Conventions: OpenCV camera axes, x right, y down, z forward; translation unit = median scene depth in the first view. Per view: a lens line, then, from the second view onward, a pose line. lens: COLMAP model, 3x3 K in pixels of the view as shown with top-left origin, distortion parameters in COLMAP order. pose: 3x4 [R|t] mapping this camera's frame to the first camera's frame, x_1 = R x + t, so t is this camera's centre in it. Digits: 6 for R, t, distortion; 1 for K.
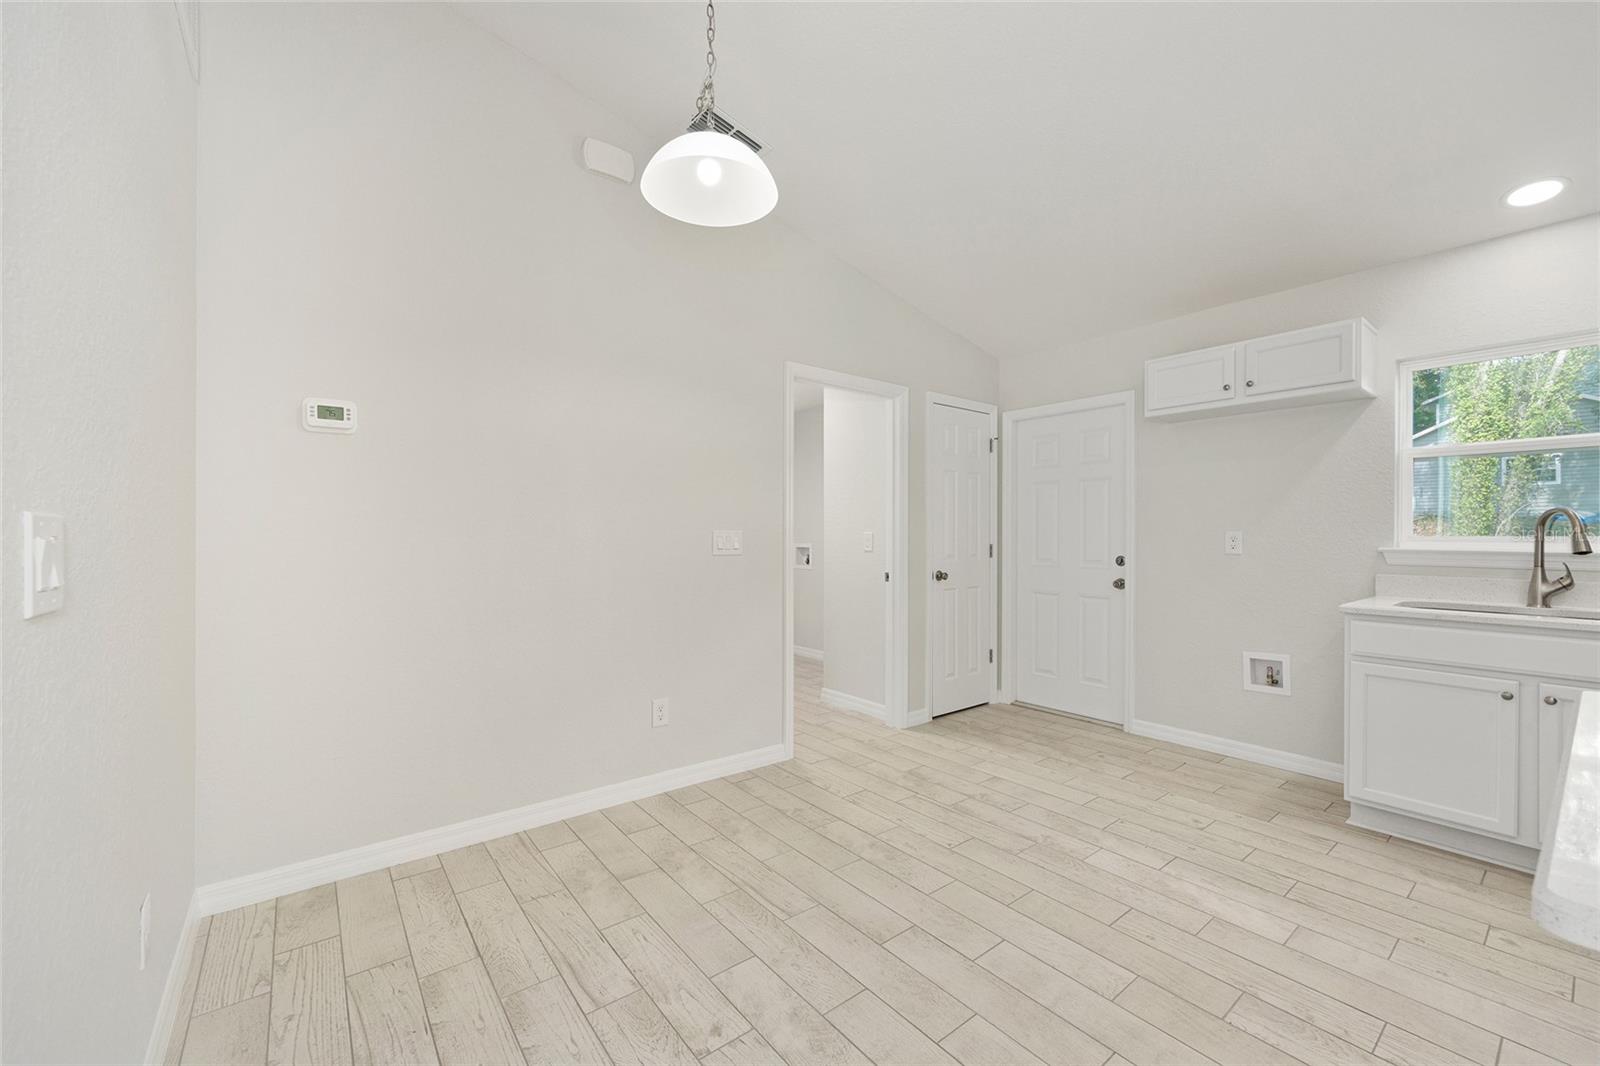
lens RADIAL K [[640.3, 0, 801.0], [0, 640.3, 535.9], [0, 0, 1]] dist [-0.002833, 0.001621]
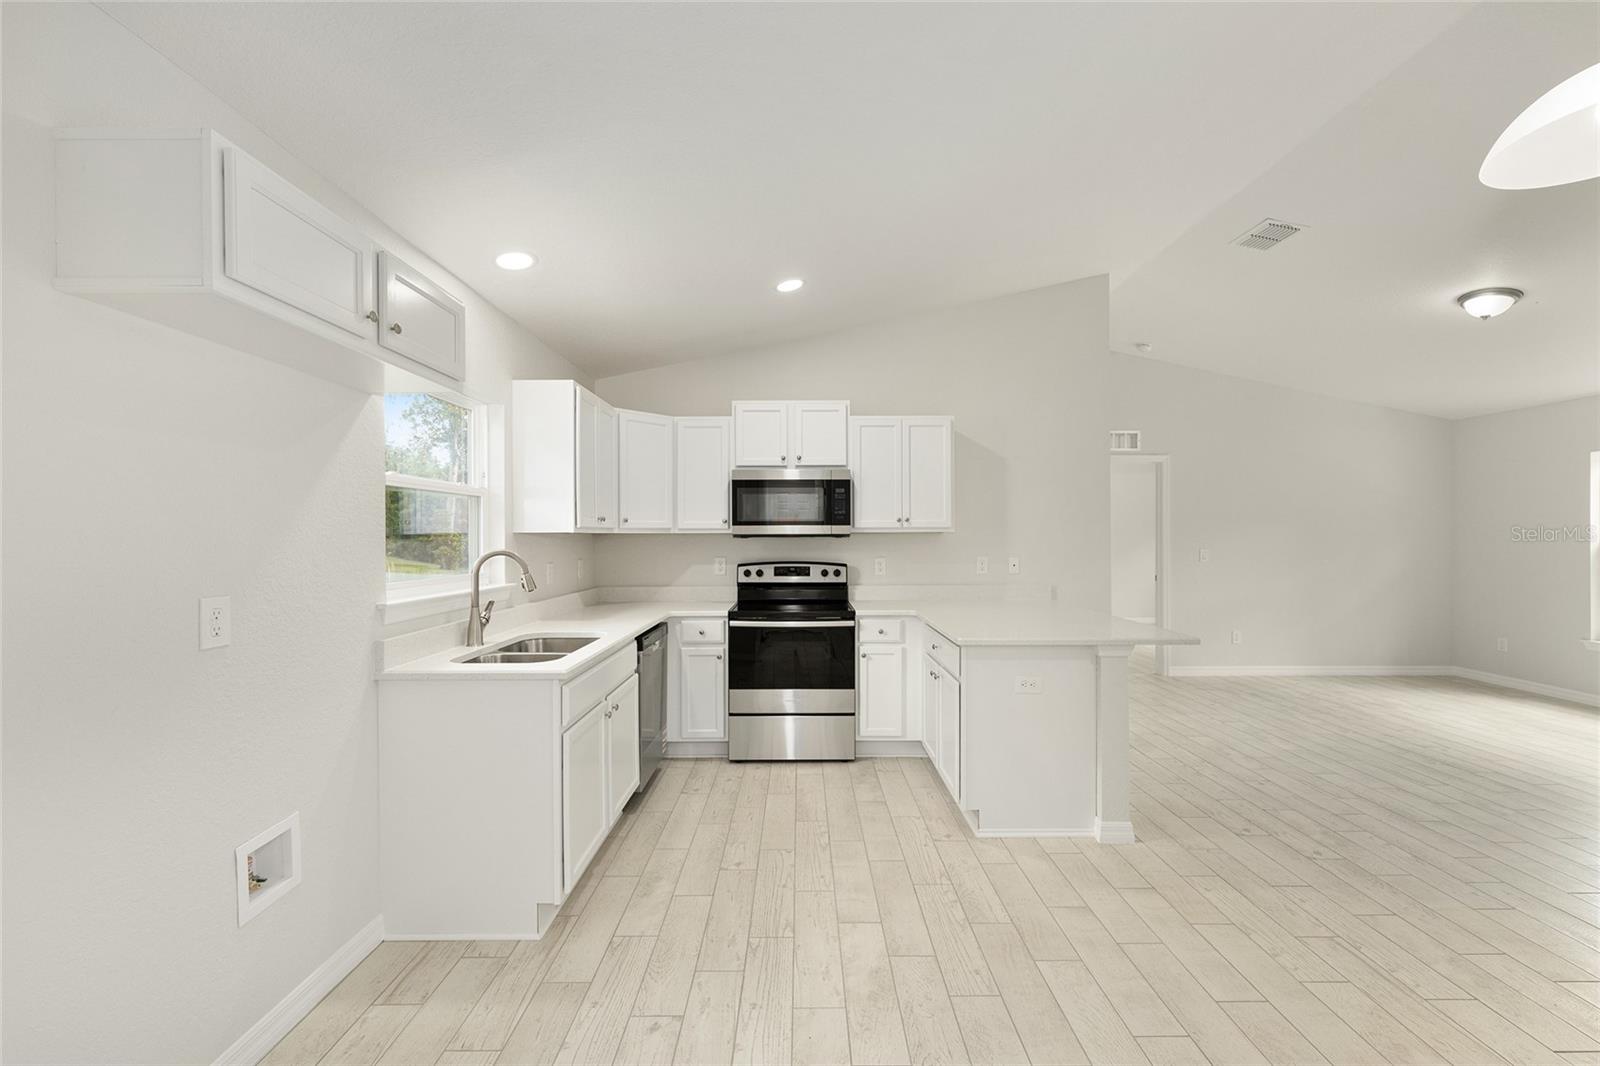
lens RADIAL K [[640.3, 0, 801.8], [0, 640.3, 536.8], [0, 0, 1]] dist [-0.002833, 0.001621]
pose [[-0.786425, 0.000061, 0.617686, 0.081701], [0.003401, 0.999985, 0.004232, -0.060116], [-0.617677, 0.005429, -0.786414, 1.310876]]
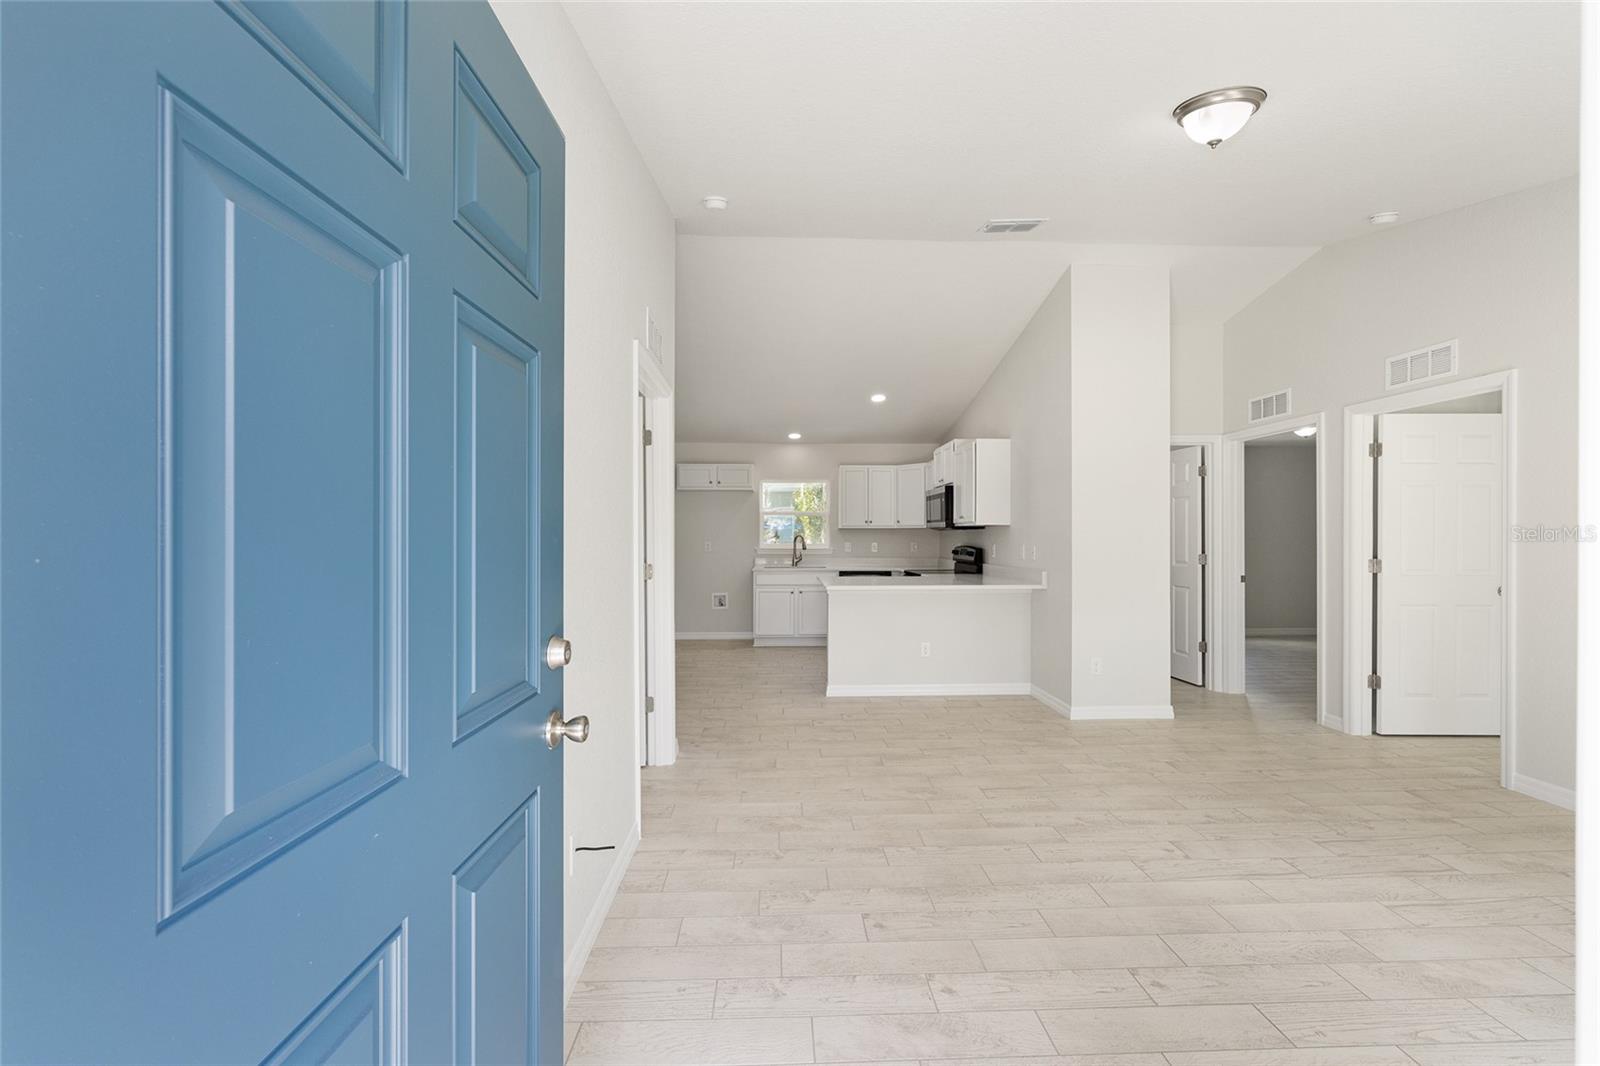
lens RADIAL K [[640.3, 0, 800.7], [0, 640.3, 536.6], [0, 0, 1]] dist [-0.002833, 0.001621]
pose [[0.587838, -0.003126, 0.808972, -1.191362], [0.003804, 0.999992, 0.001100, -0.032428], [-0.808969, 0.002431, 0.587846, -0.755095]]
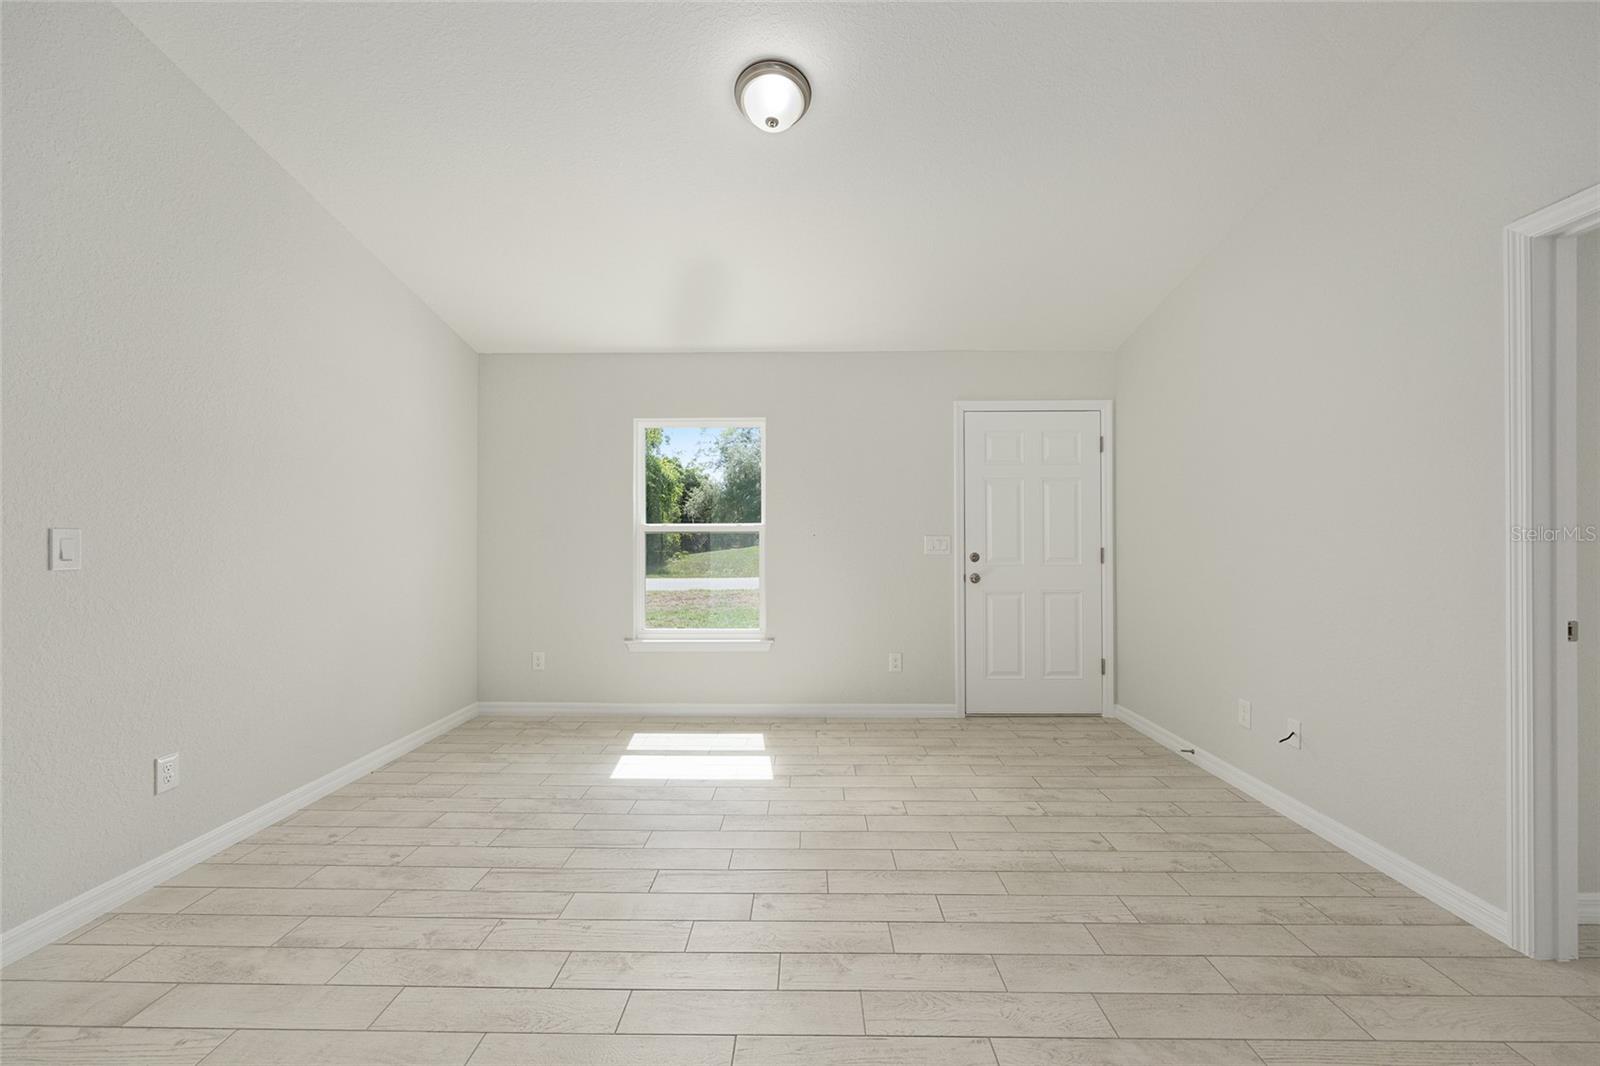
lens RADIAL K [[640.3, 0, 802.5], [0, 640.3, 536.1], [0, 0, 1]] dist [-0.002833, 0.001621]
pose [[-0.627041, -0.005371, -0.778968, 0.379004], [-0.003114, 0.999986, -0.004388, 0.001753], [0.778980, -0.000326, -0.627048, -0.163414]]
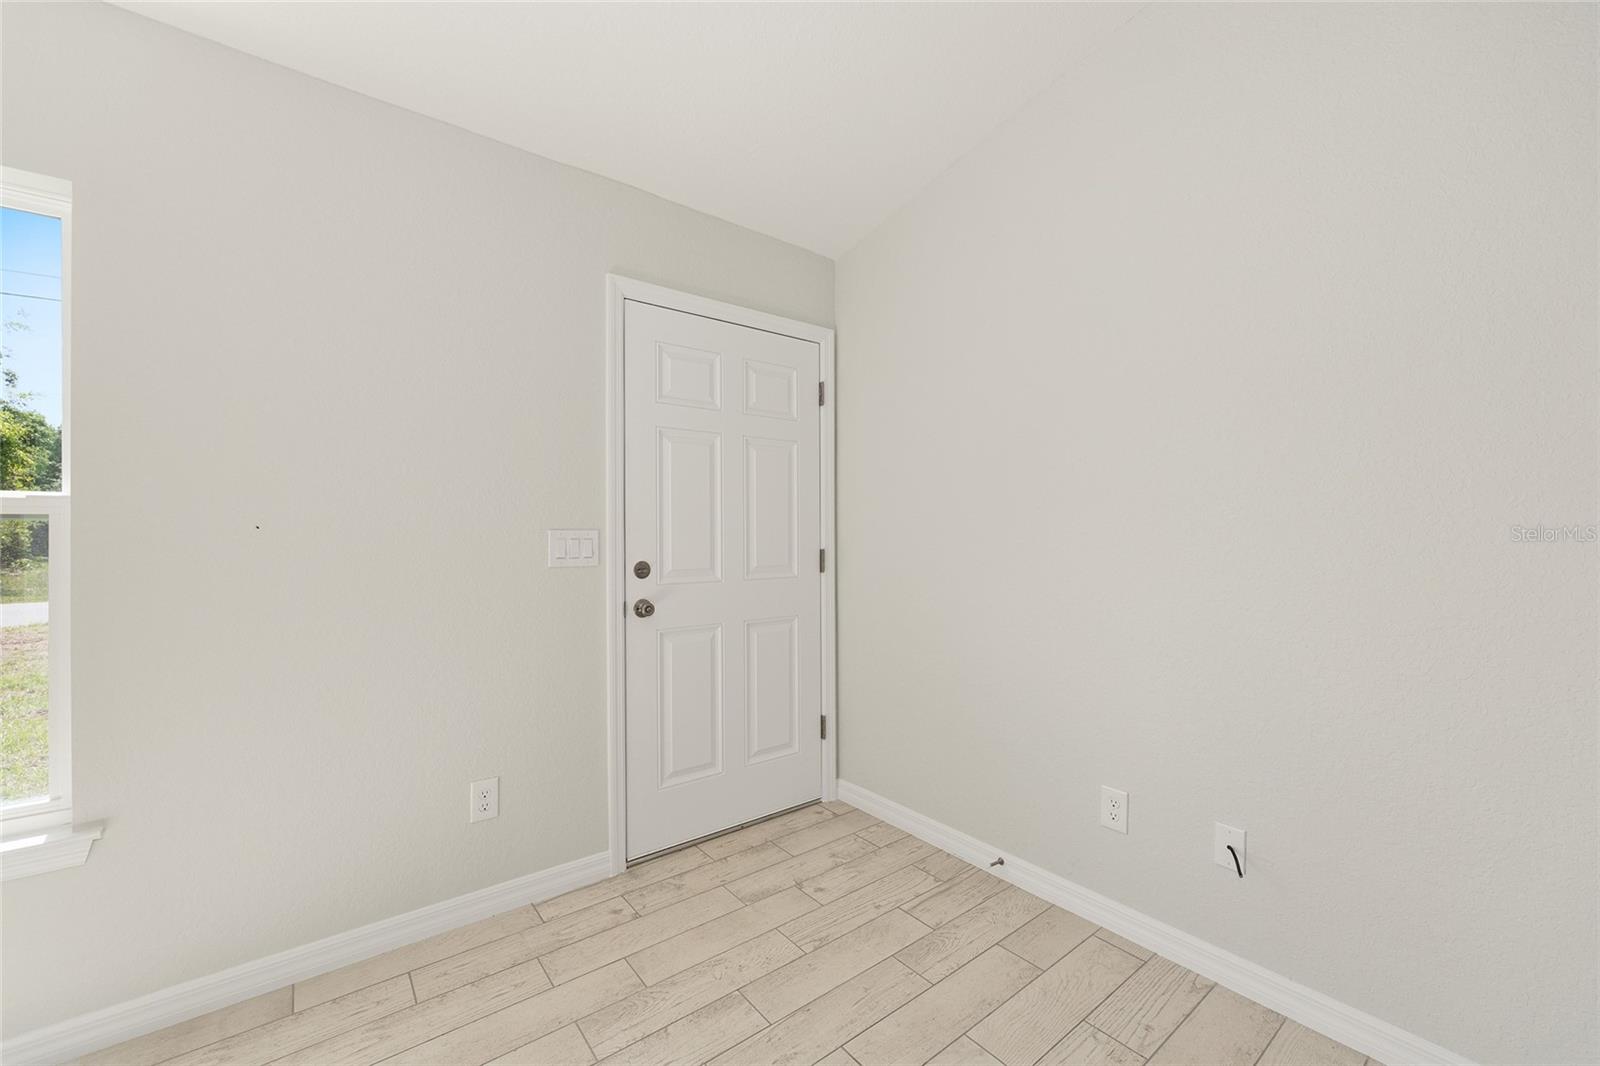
lens RADIAL K [[640.3, 0, 800.0], [0, 640.3, 534.0], [0, 0, 1]] dist [-0.002833, 0.001621]
pose [[-0.003086, -0.005295, -0.999981, -0.218912], [-0.001156, 0.999985, -0.005292, 0.001986], [0.999995, 0.001140, -0.003092, -0.581709]]
